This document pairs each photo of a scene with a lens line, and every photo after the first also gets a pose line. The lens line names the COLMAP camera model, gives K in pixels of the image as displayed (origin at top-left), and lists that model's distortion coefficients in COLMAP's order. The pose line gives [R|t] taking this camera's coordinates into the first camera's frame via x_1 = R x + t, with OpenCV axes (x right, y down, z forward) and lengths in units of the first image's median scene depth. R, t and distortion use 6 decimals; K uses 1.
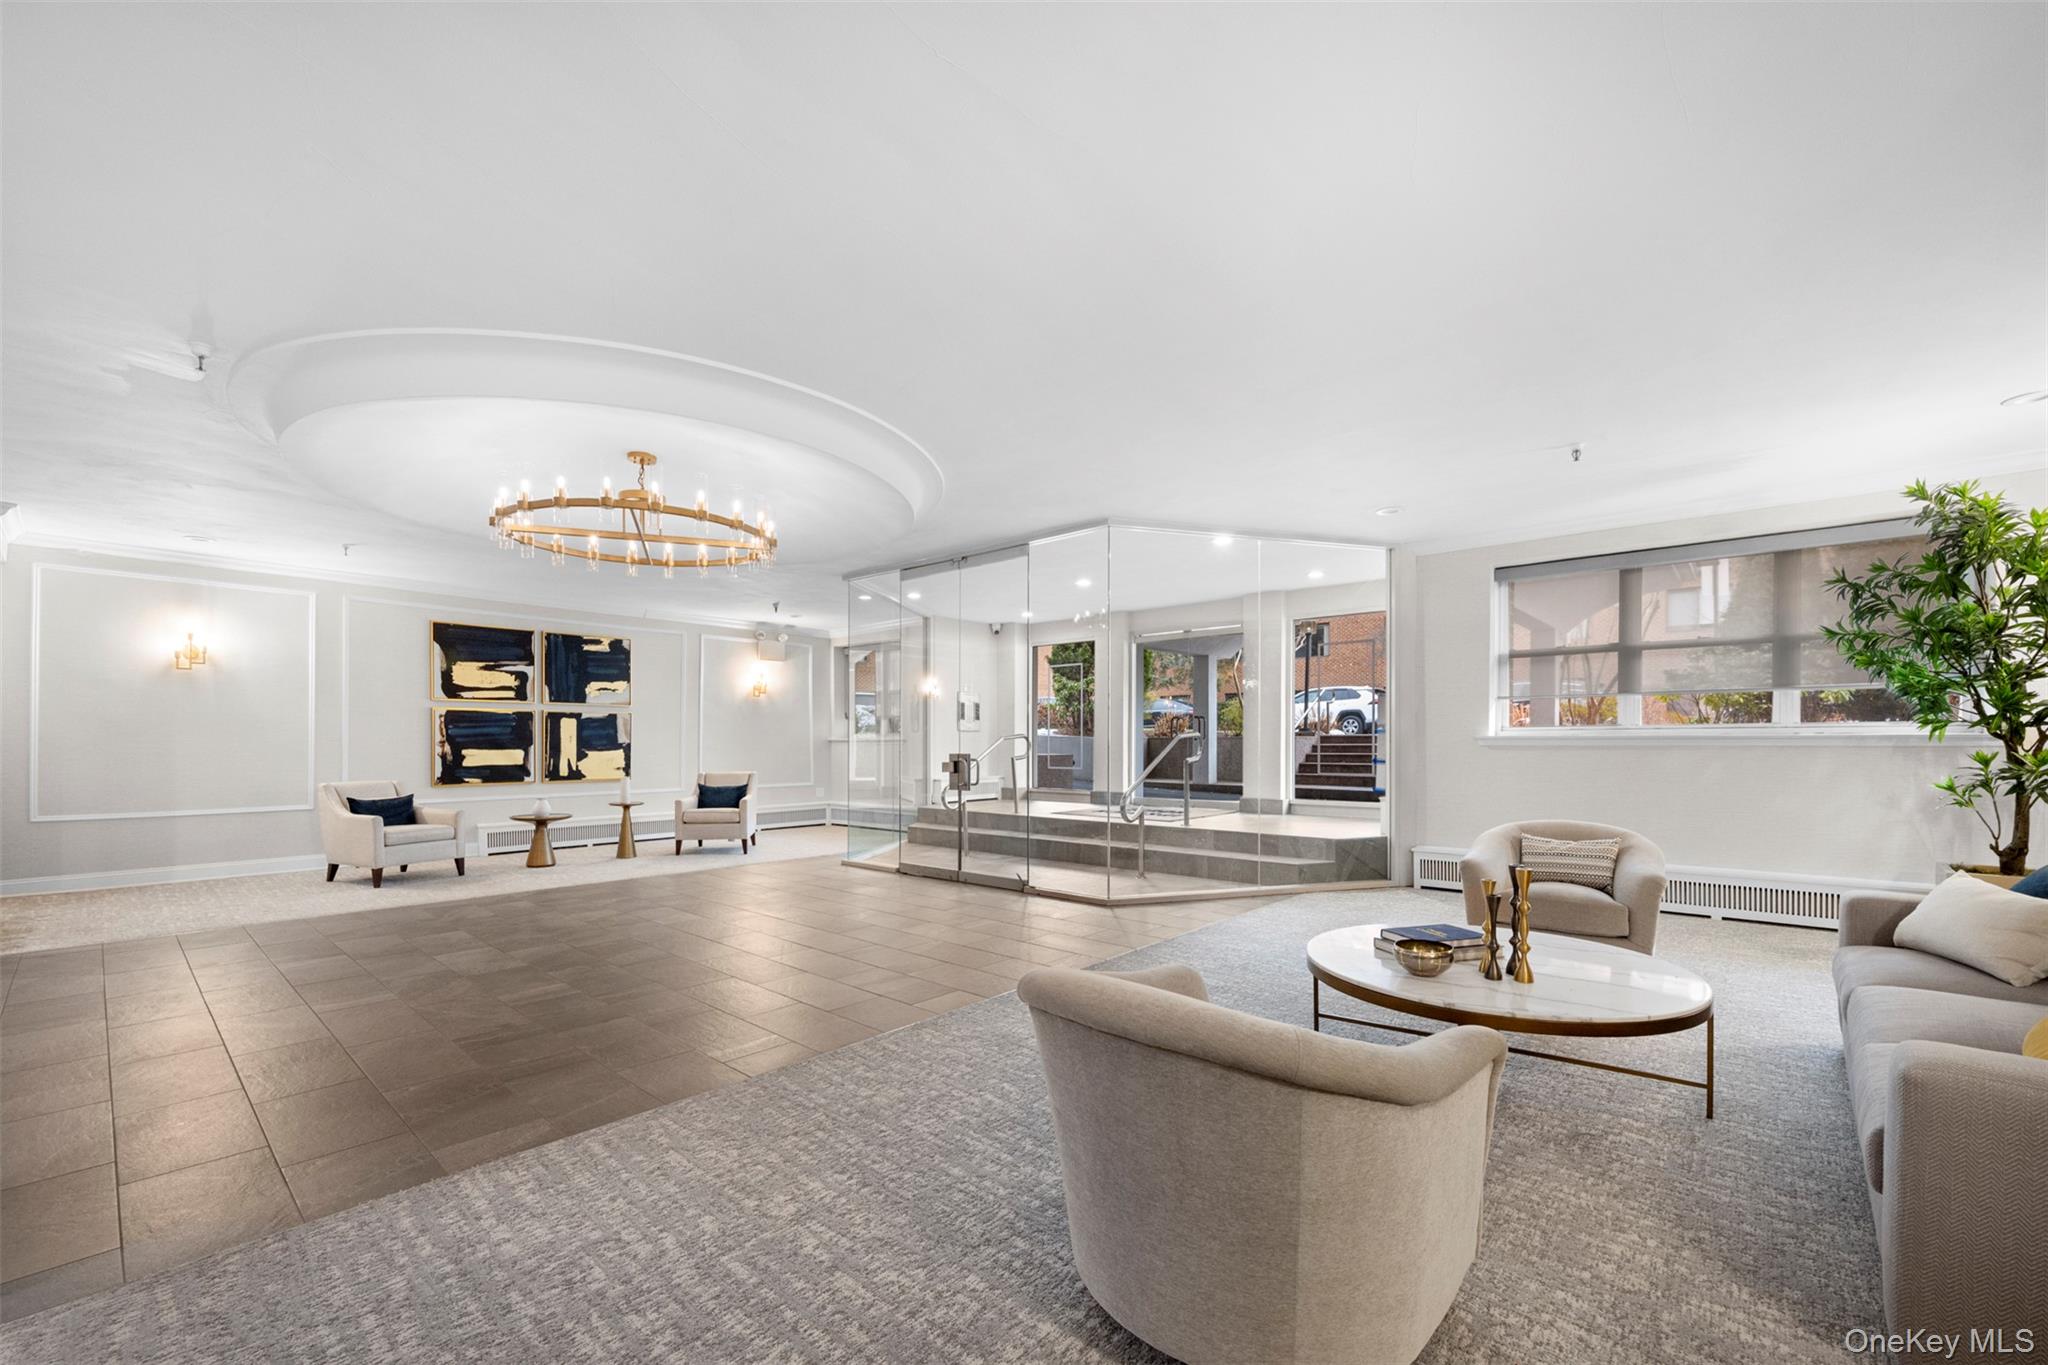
lens RADIAL K [[833.4, 0, 1028.1], [0, 833.4, 741.1], [0, 0, 1]] dist [0.000617, -0.000078]
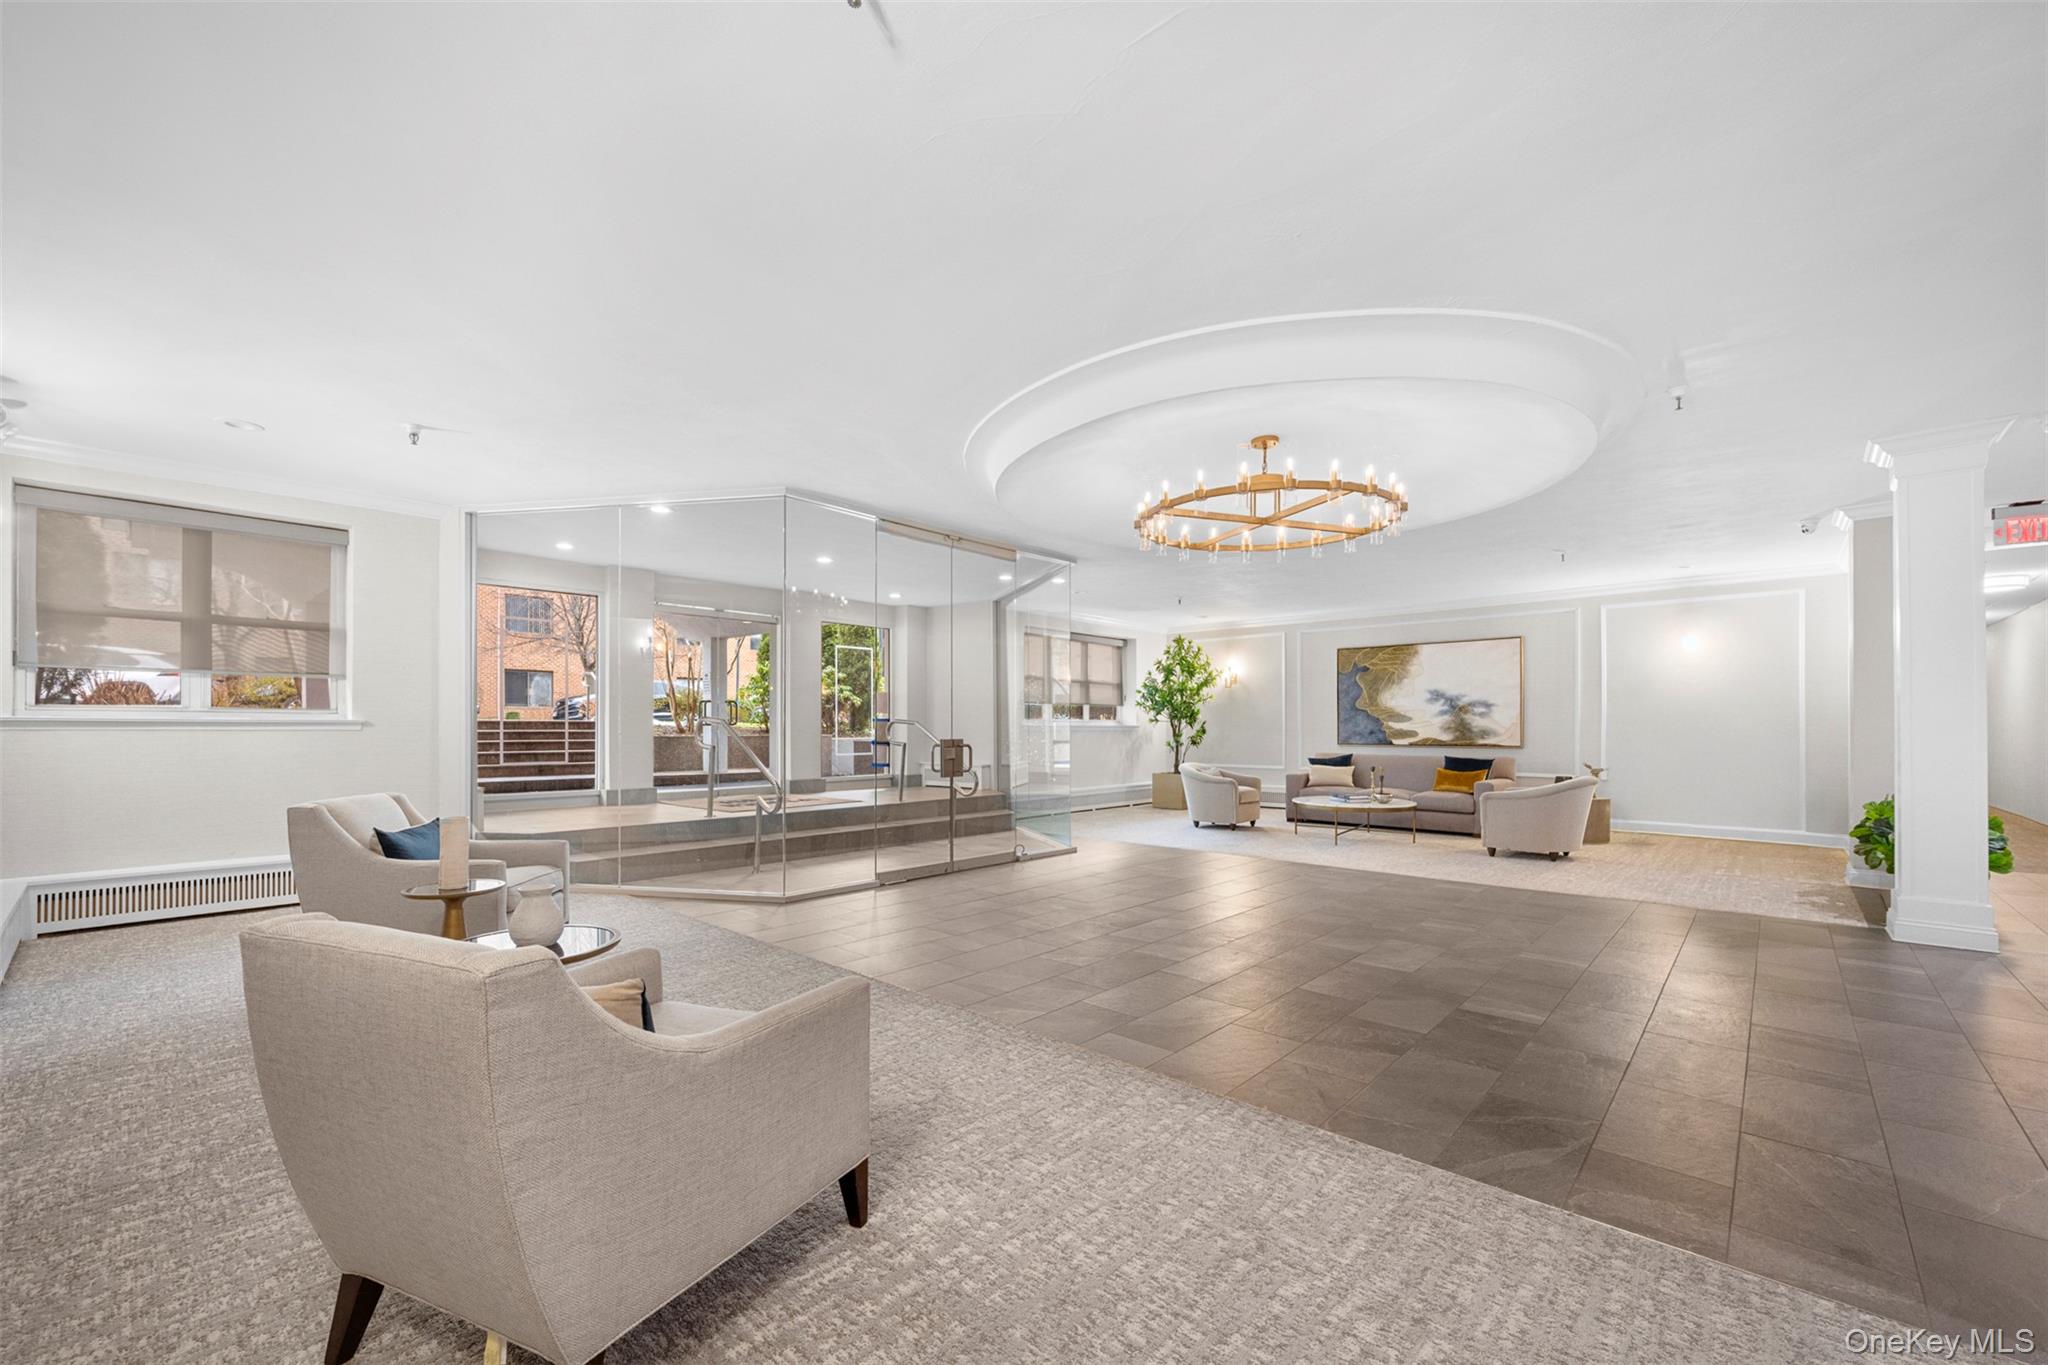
lens RADIAL K [[833.4, 0, 1028.1], [0, 833.4, 741.1], [0, 0, 1]] dist [0.000617, -0.000078]
pose [[-0.003920, -0.012090, 0.999919, -1.576264], [-0.002228, 0.999925, 0.012081, 0.010597], [-0.999990, -0.002180, -0.003946, 1.408335]]
